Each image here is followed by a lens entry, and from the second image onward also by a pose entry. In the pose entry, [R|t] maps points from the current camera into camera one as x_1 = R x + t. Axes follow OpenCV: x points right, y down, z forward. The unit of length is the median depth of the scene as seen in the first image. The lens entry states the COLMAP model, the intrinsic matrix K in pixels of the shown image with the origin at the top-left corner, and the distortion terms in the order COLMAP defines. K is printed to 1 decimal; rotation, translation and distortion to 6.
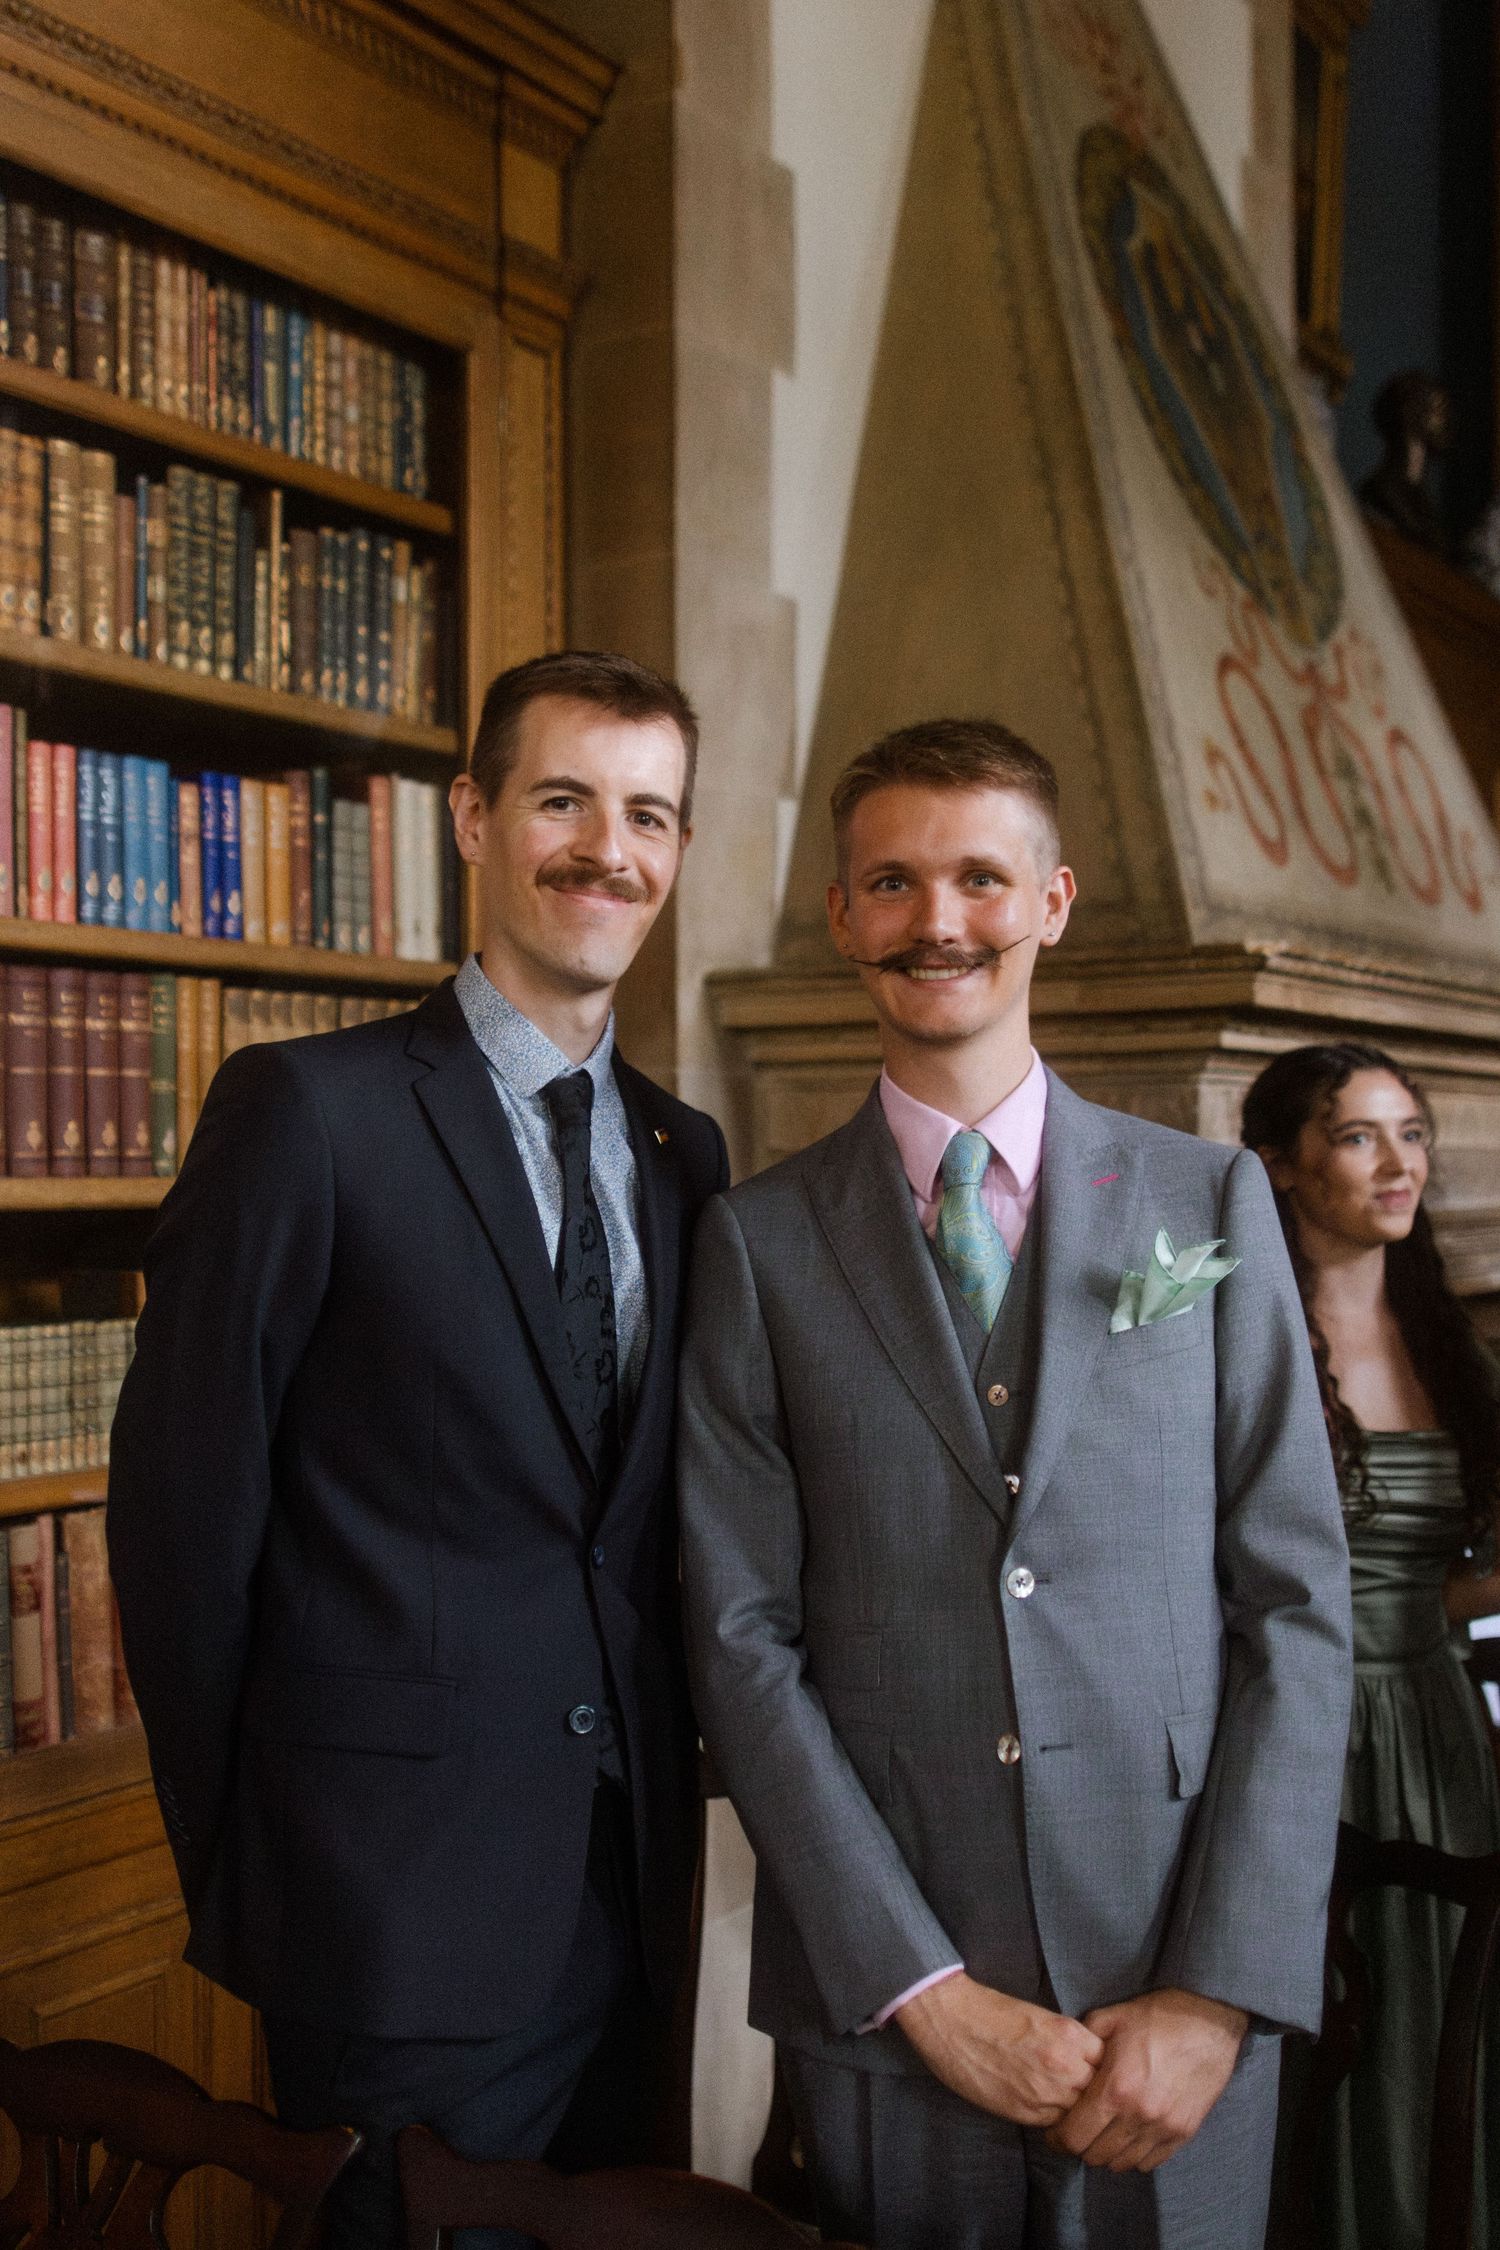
lens RADIAL K [[2477.5, 0, 750.0], [0, 2477.5, 1125.0], [0, 0, 1]] dist [0.011140, 0.024908]
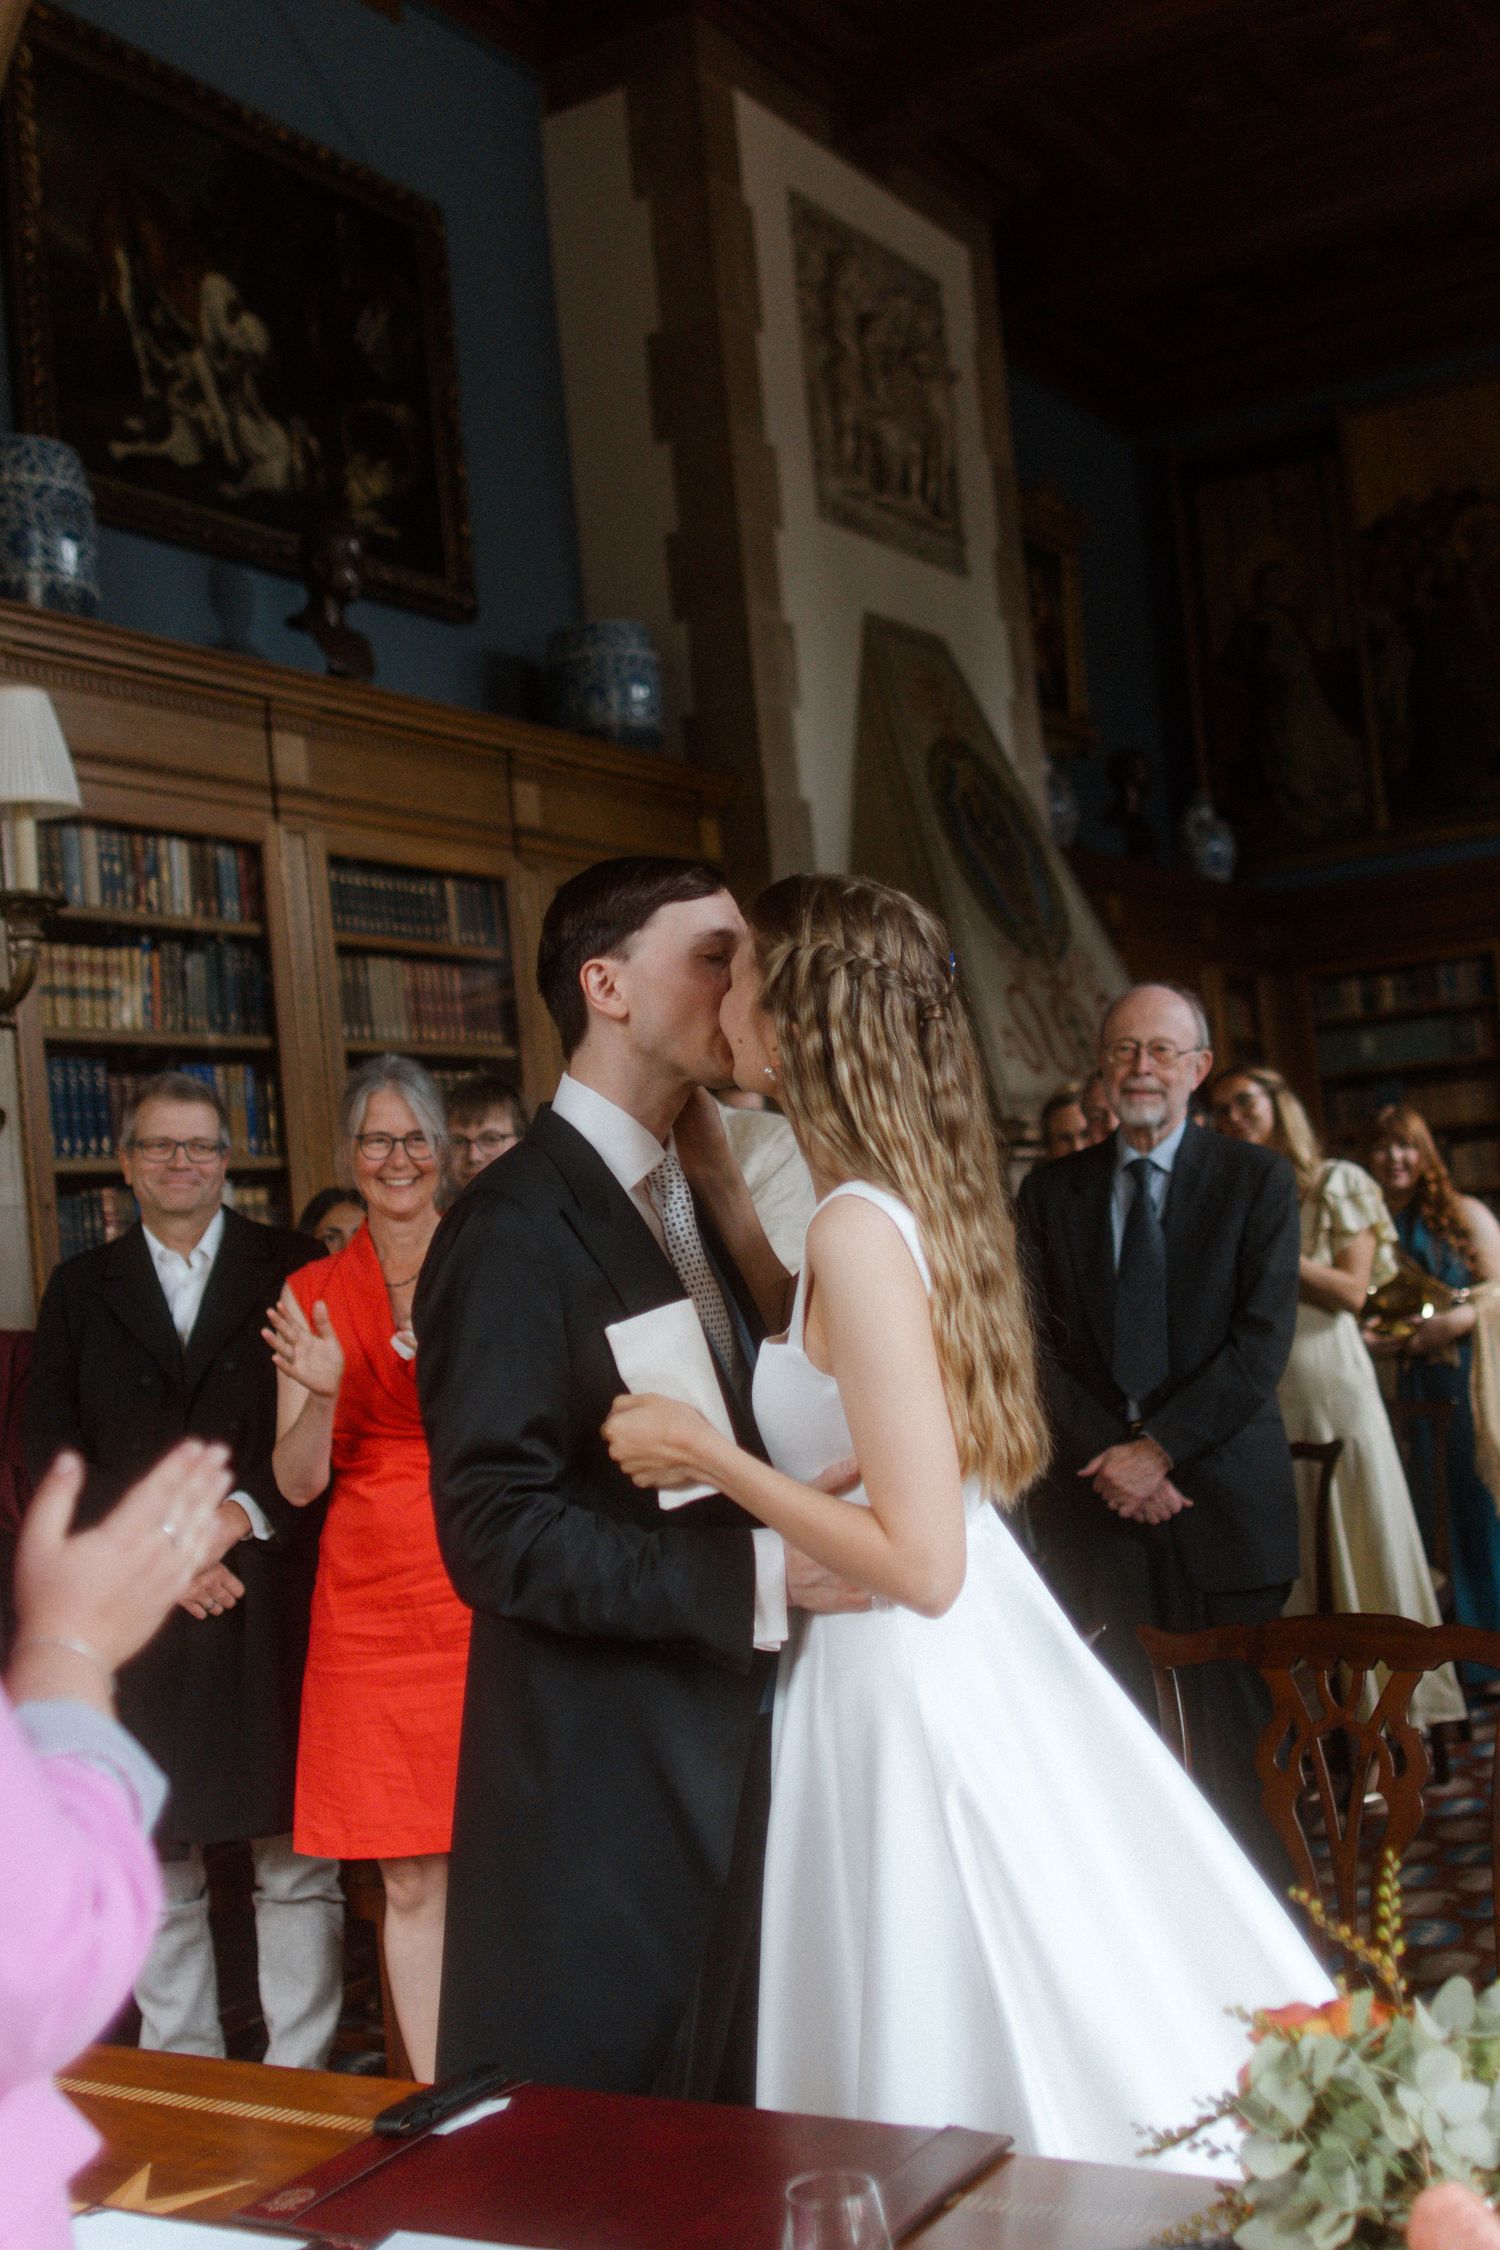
lens RADIAL K [[2505.5, 0, 750.0], [0, 2505.5, 1125.0], [0, 0, 1]] dist [0.011059, -0.037333]
pose [[0.995893, -0.083349, 0.035368, -0.158446], [0.084695, 0.995664, -0.038465, 0.011135], [-0.032009, 0.041303, 0.998634, -1.451005]]
